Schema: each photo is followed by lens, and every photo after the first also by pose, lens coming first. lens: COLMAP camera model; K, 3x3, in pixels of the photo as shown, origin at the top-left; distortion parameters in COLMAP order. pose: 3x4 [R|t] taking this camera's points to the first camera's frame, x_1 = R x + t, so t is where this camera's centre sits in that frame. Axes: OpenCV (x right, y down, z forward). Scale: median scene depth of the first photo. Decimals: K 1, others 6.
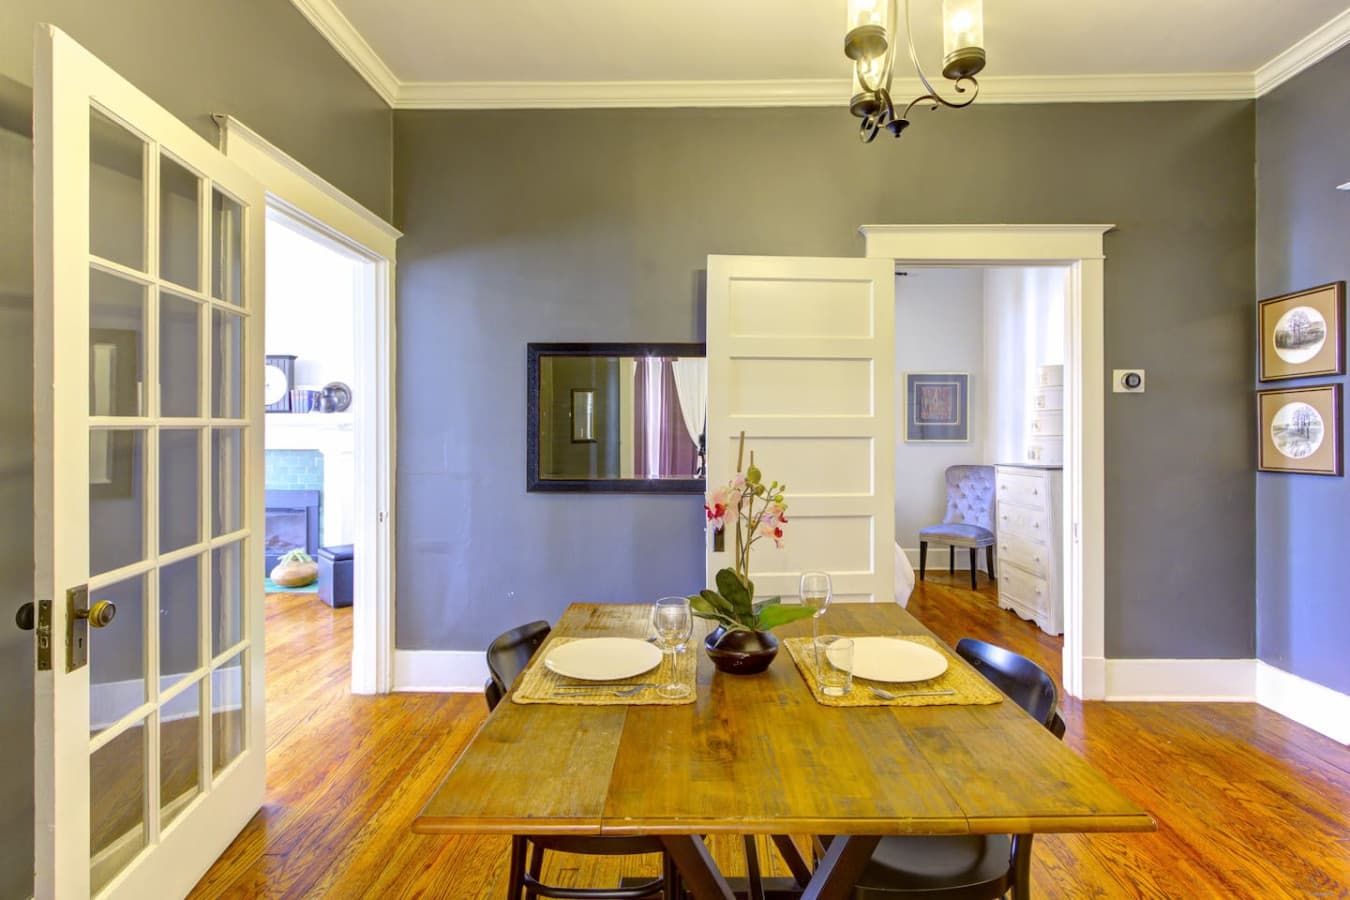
lens RADIAL K [[619.4, 0, 677.8], [0, 619.4, 441.7], [0, 0, 1]] dist [-0.001242, -0.000076]
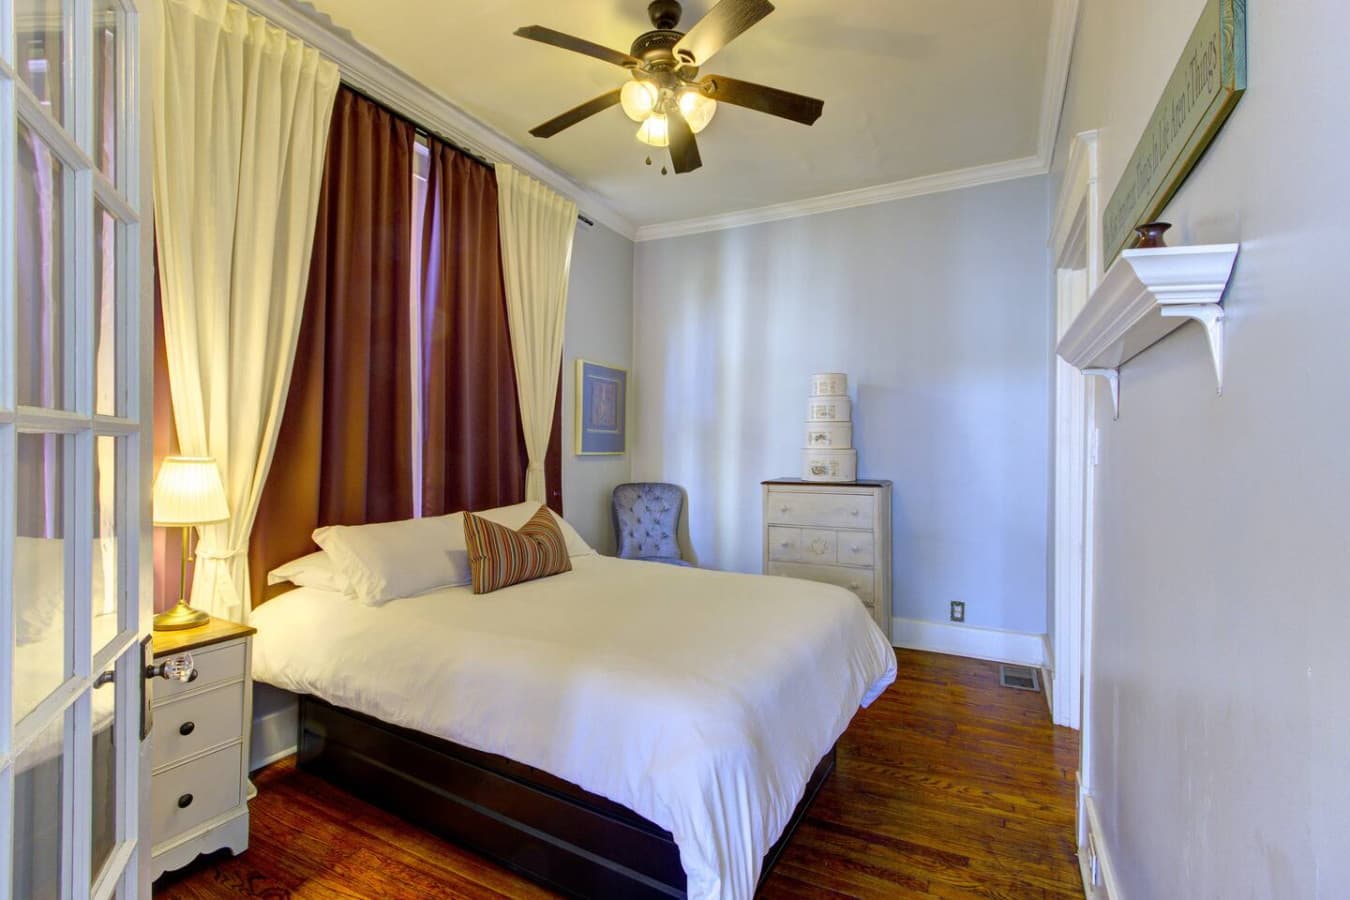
lens RADIAL K [[619.4, 0, 675.4], [0, 619.4, 448.8], [0, 0, 1]] dist [-0.001242, -0.000076]
pose [[0.445743, 0.001042, 0.895161, -0.245202], [-0.002888, 0.999996, 0.000274, -0.007482], [-0.895156, -0.002708, 0.445744, 0.593621]]
